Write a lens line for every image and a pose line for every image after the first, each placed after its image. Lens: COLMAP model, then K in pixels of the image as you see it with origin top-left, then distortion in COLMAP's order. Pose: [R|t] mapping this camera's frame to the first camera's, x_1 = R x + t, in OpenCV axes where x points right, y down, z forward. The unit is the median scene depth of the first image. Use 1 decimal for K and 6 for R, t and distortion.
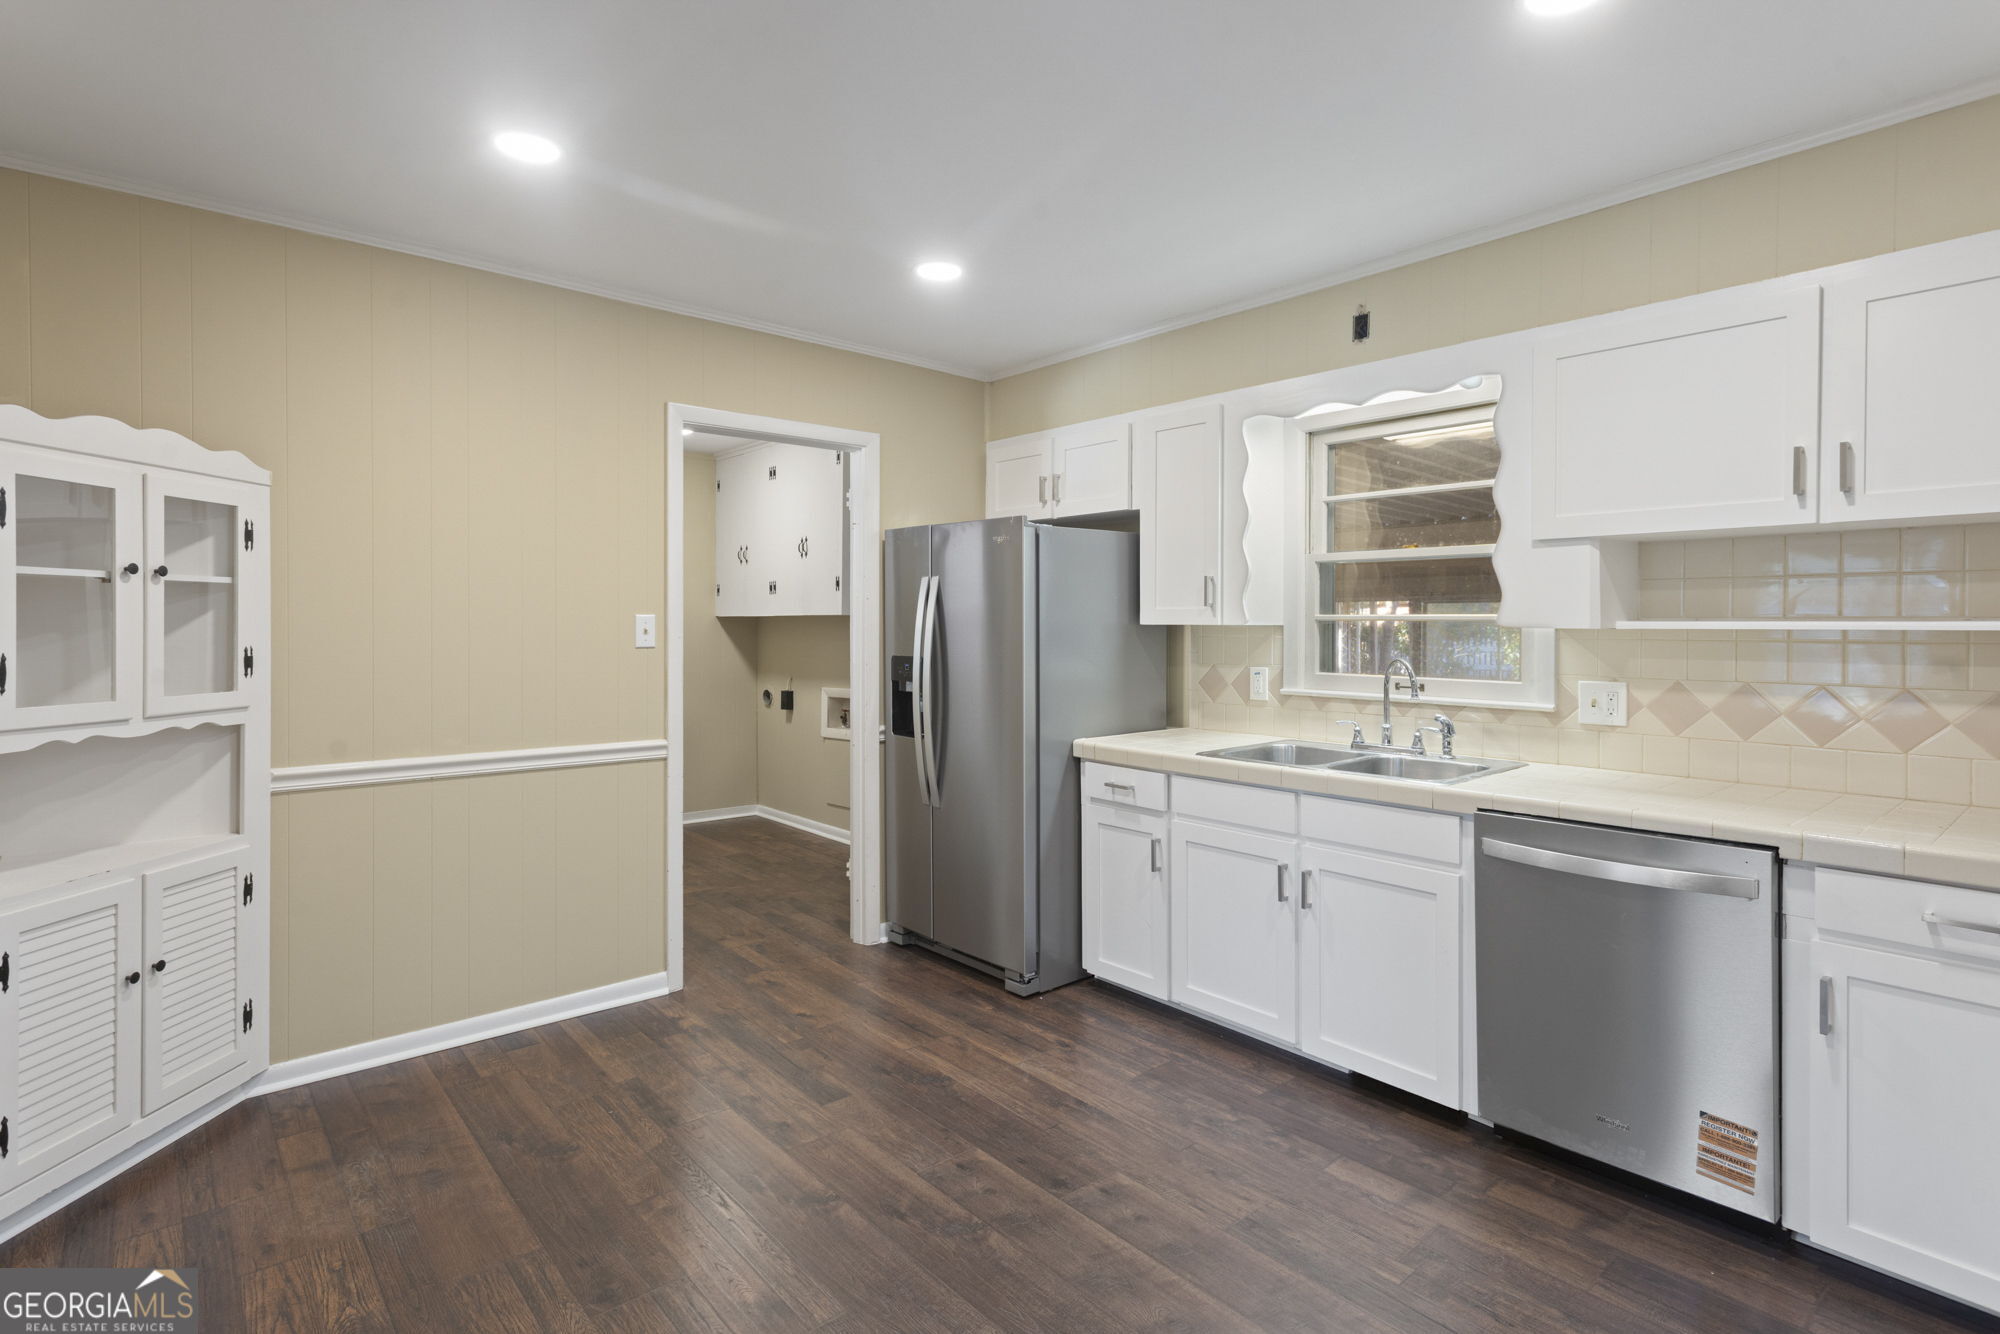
lens RADIAL K [[985.9, 0, 991.3], [0, 985.9, 628.4], [0, 0, 1]] dist [-0.001252, -0.000009]
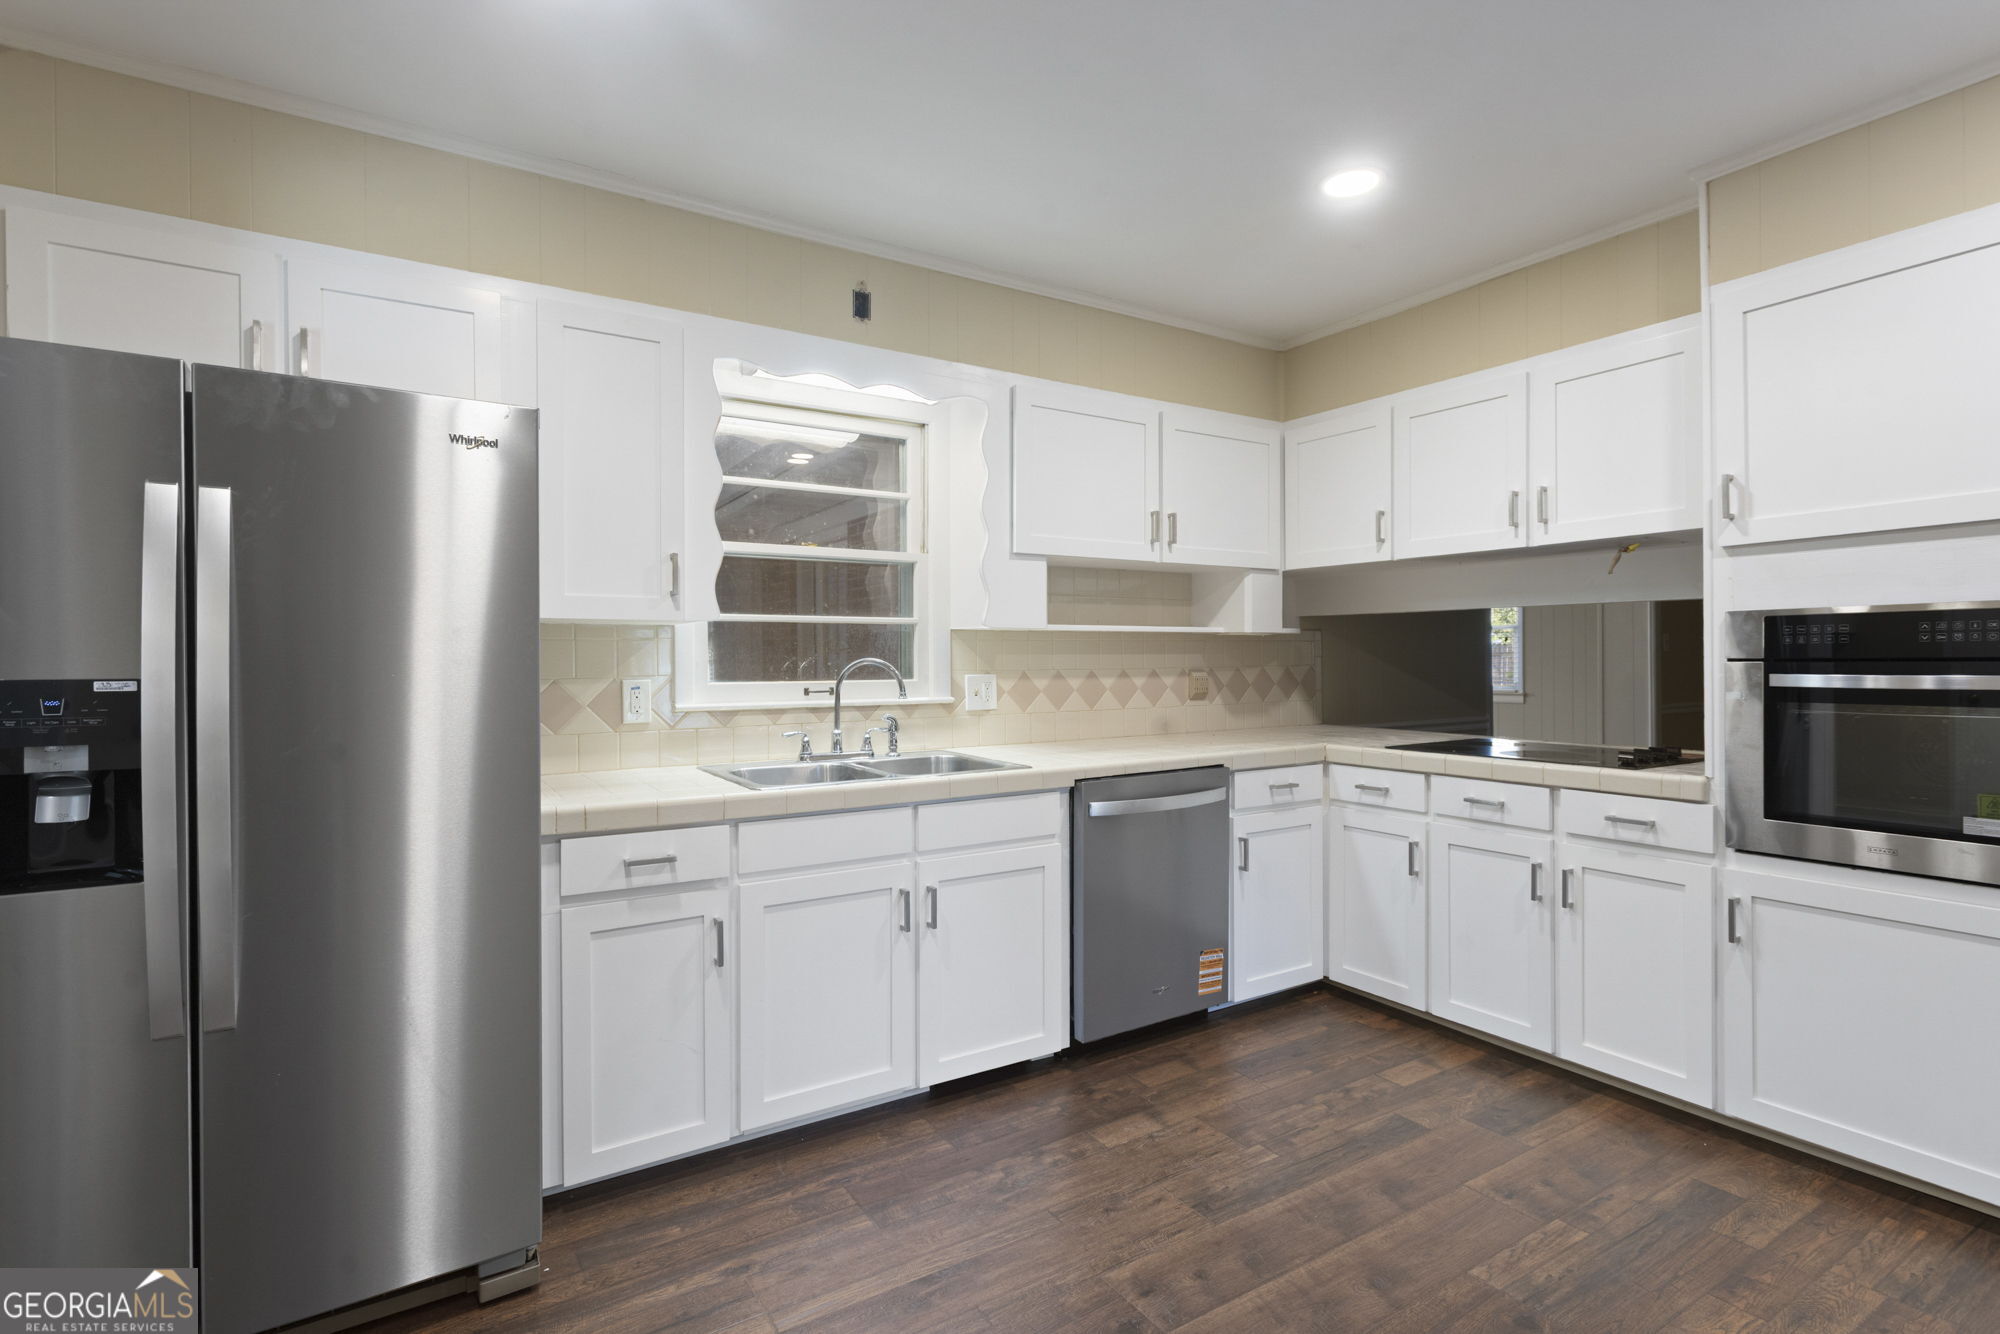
lens RADIAL K [[961.4, 0, 1002.3], [0, 961.4, 663.2], [0, 0, 1]] dist [-0.000660, 0.000576]
pose [[0.142631, -0.008416, 0.989740, -0.551162], [0.010949, 0.999916, 0.006925, 0.031730], [-0.989715, 0.009849, 0.142711, 0.798261]]
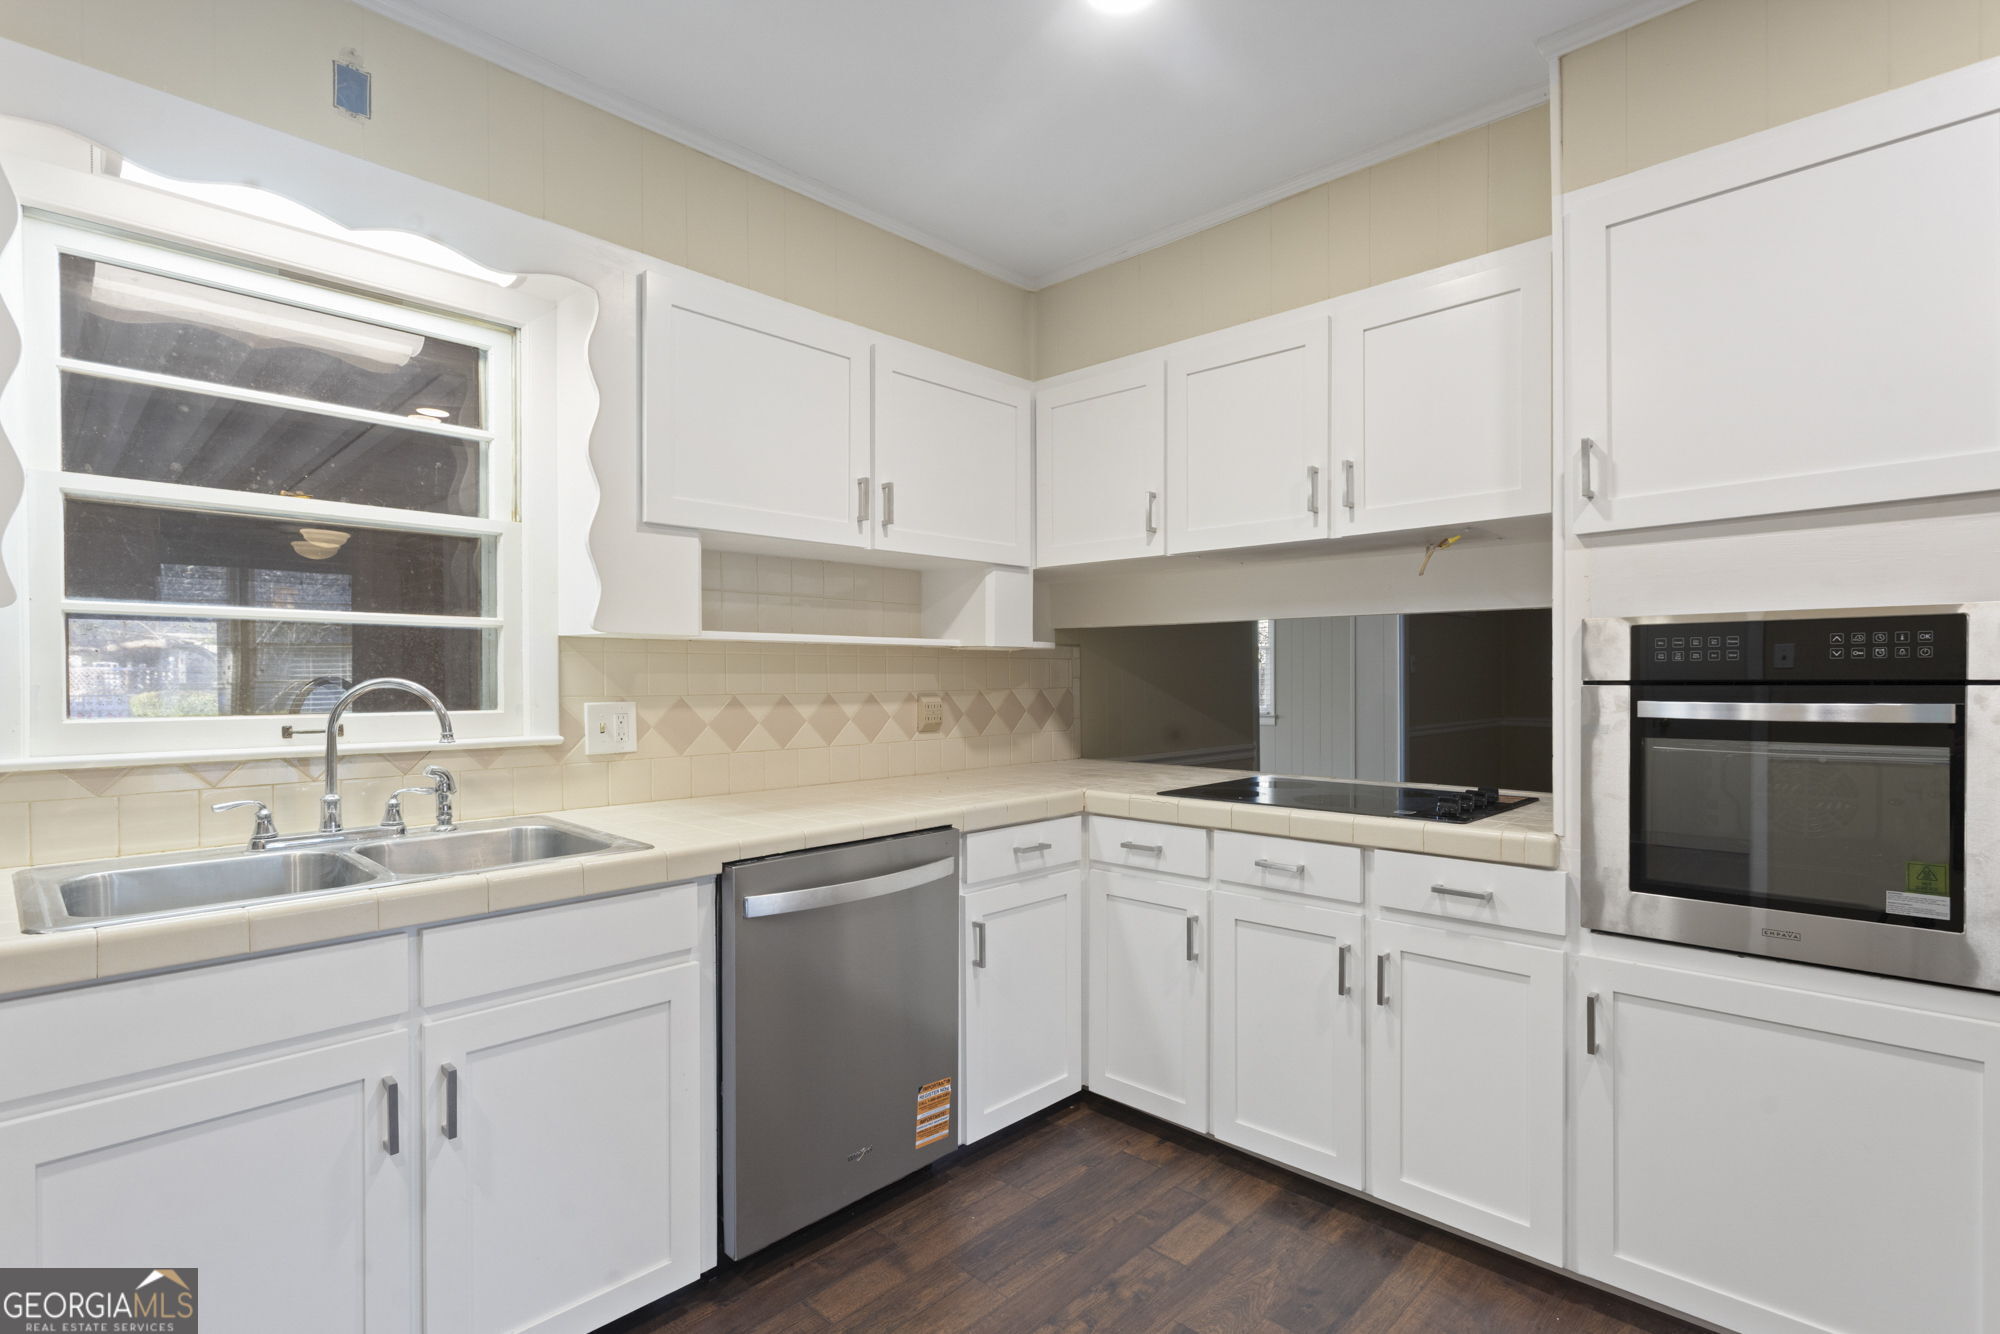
lens RADIAL K [[964.5, 0, 1010.5], [0, 964.5, 688.3], [0, 0, 1]] dist [0.000294, 0.000321]
pose [[-0.104184, -0.012830, 0.994475, -0.234887], [0.008364, 0.999870, 0.013776, 0.033296], [-0.994523, 0.009753, -0.104063, 0.740162]]
